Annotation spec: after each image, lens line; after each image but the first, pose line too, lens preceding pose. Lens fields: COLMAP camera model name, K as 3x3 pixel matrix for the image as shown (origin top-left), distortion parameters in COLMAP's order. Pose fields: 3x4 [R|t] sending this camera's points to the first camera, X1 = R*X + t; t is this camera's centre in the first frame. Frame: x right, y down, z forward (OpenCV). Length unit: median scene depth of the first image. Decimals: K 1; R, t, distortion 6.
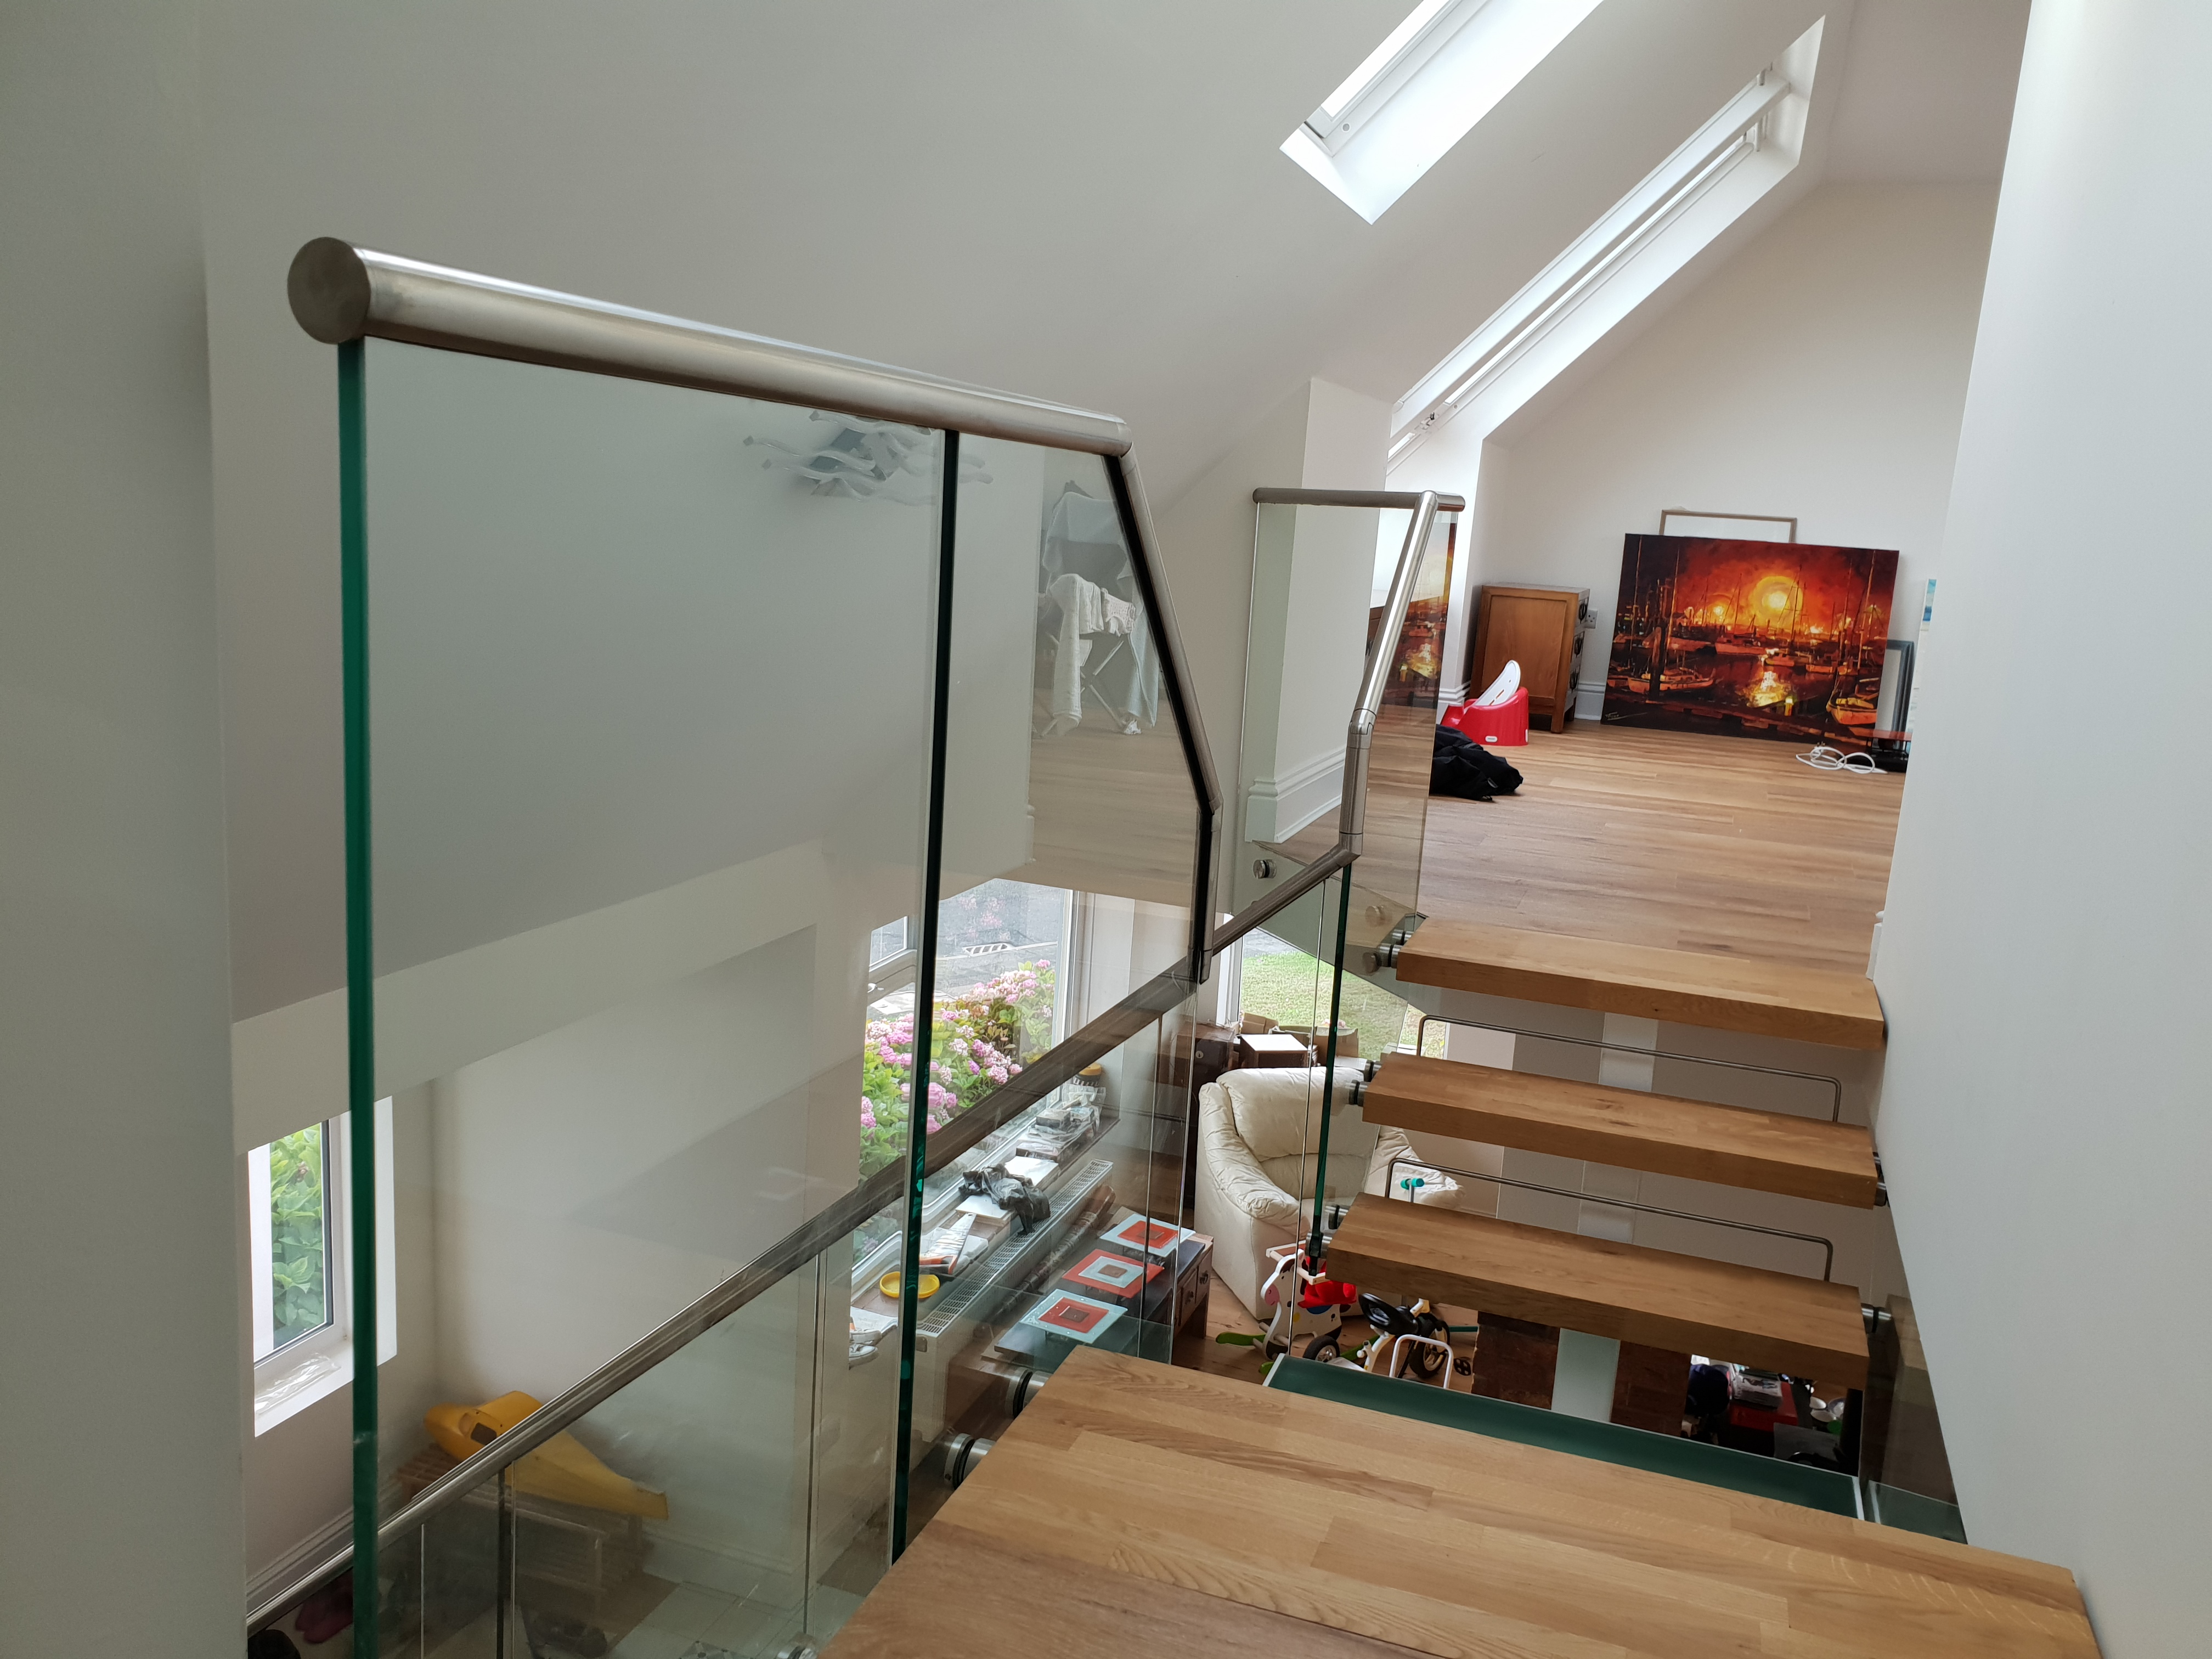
lens RADIAL K [[1717.1, 0, 1113.8], [0, 1717.1, 822.6], [0, 0, 1]] dist [0.140610, -0.261316]
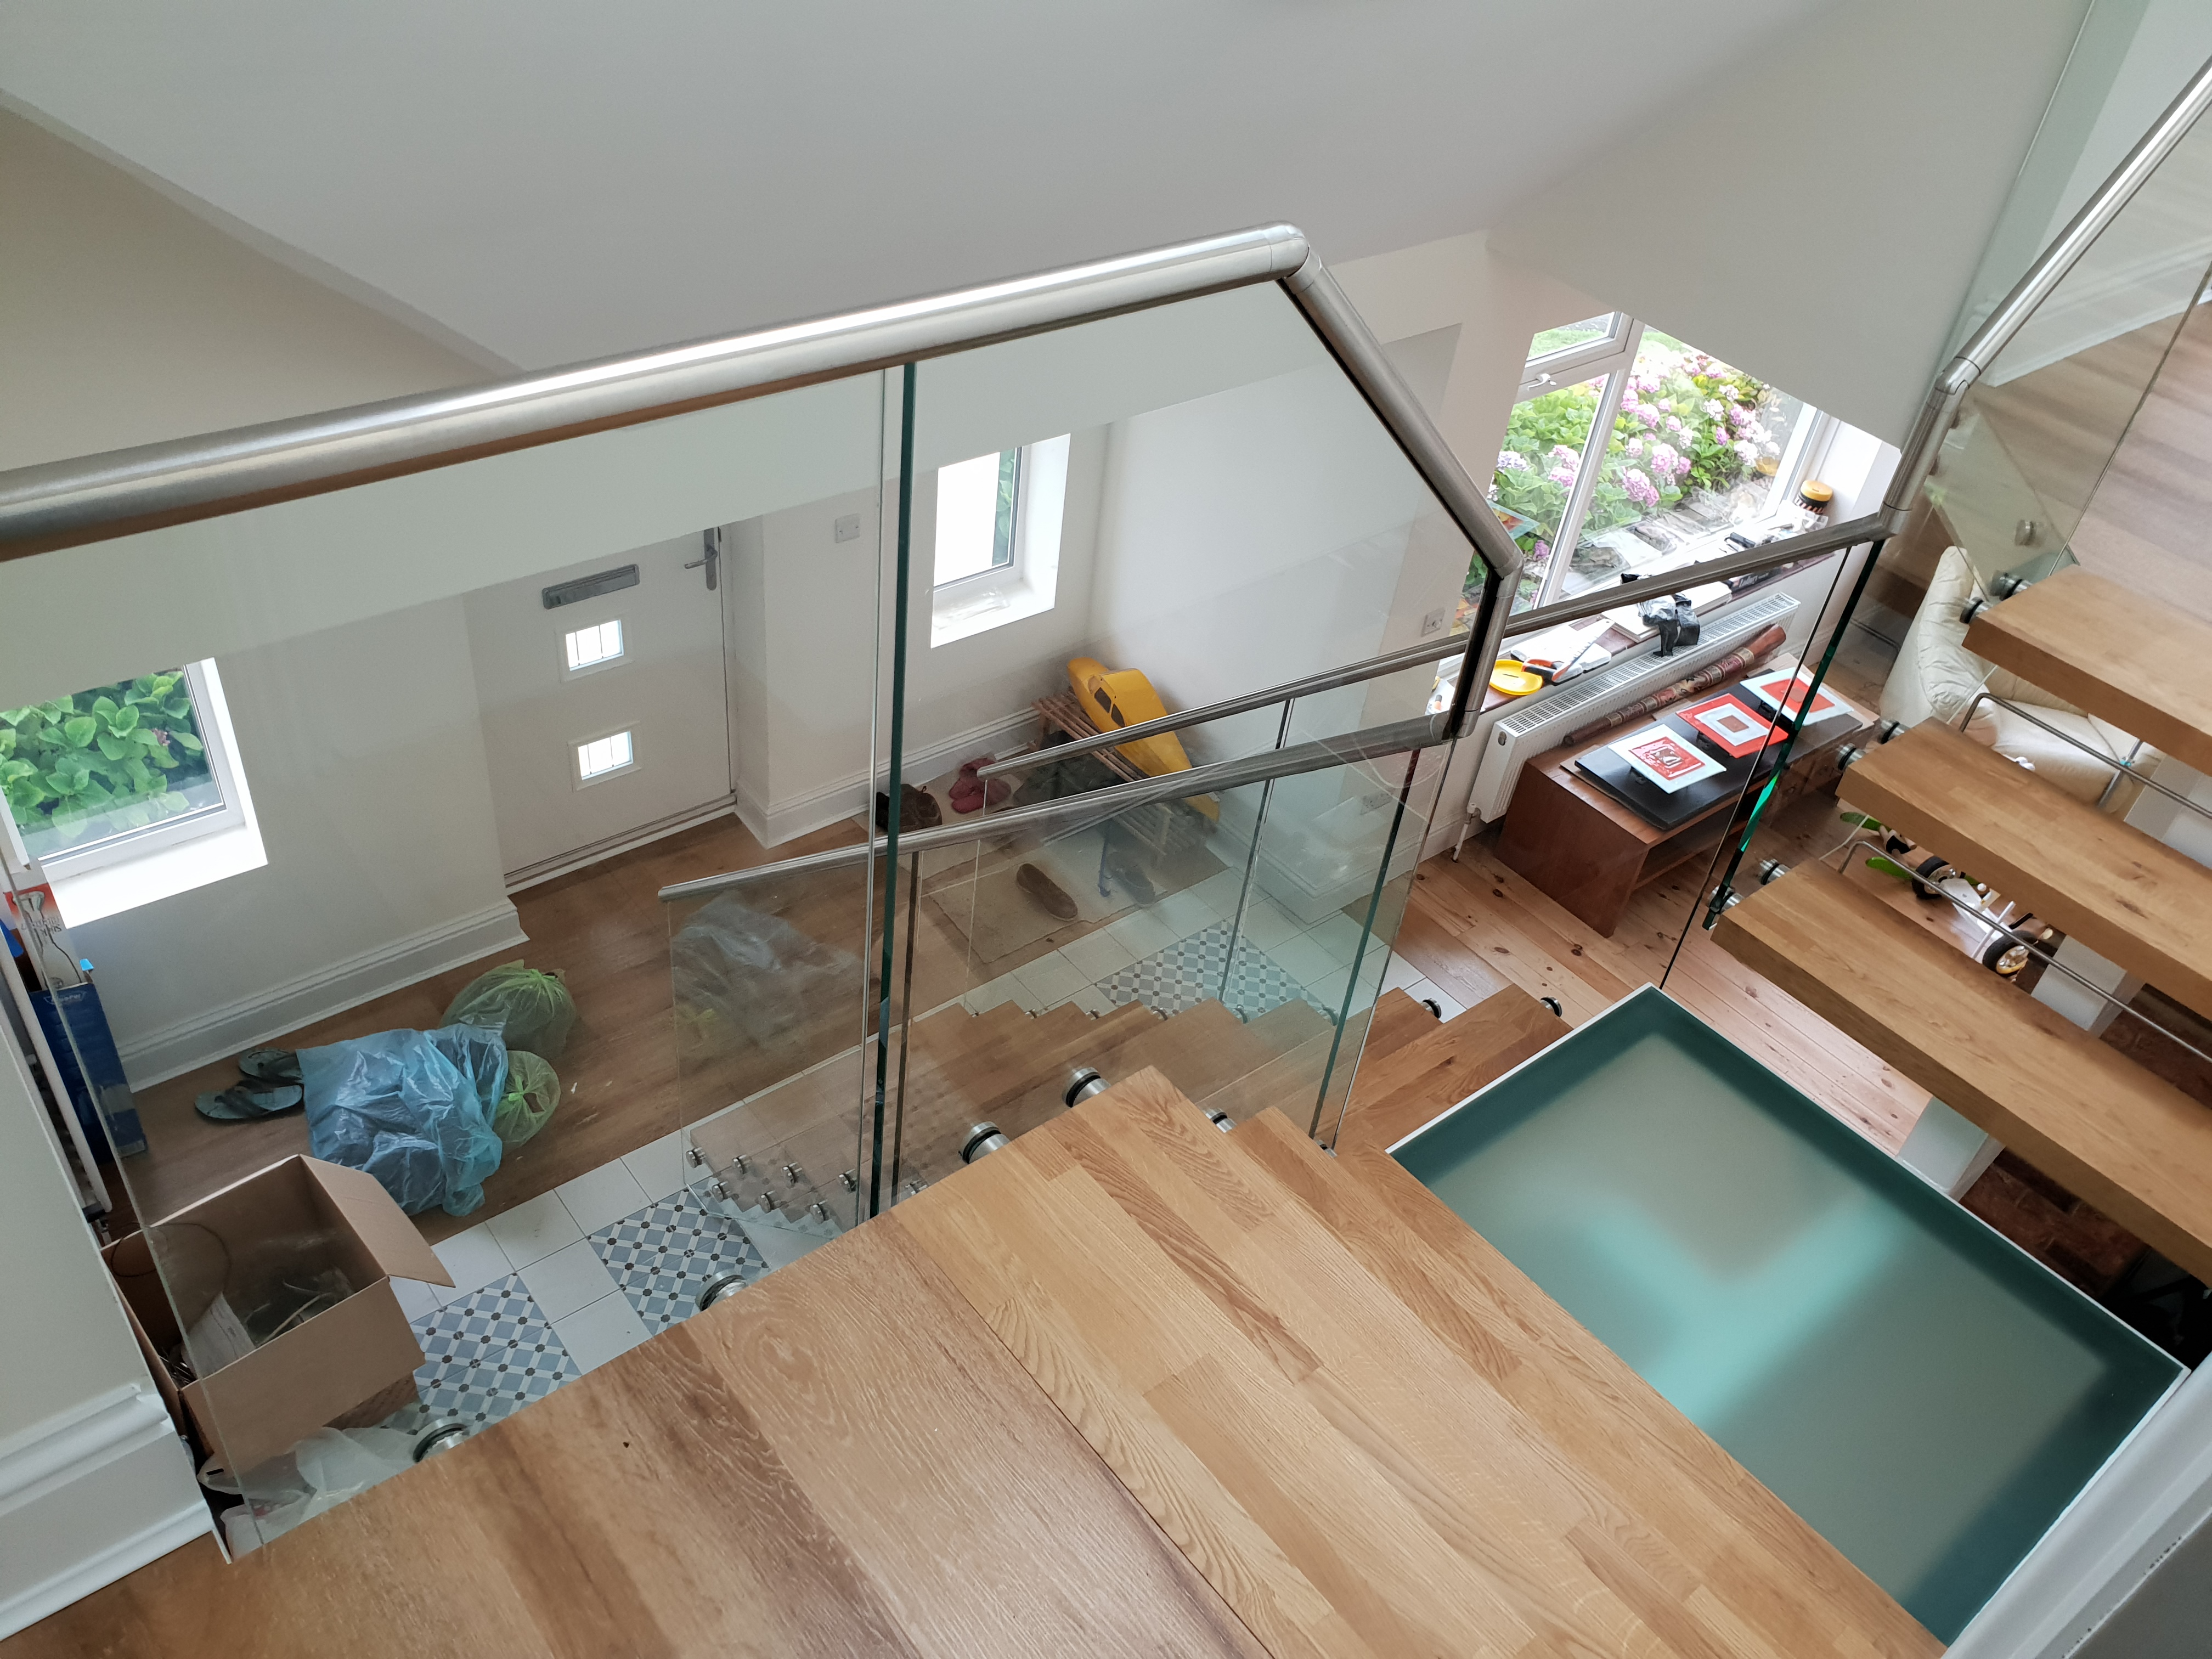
lens RADIAL K [[1717.1, 0, 1113.8], [0, 1717.1, 822.6], [0, 0, 1]] dist [0.140610, -0.261316]
pose [[0.858923, 0.344642, -0.378780, 0.094129], [-0.143056, 0.871682, 0.468728, -0.099613], [0.491719, -0.348414, 0.798010, 0.054211]]
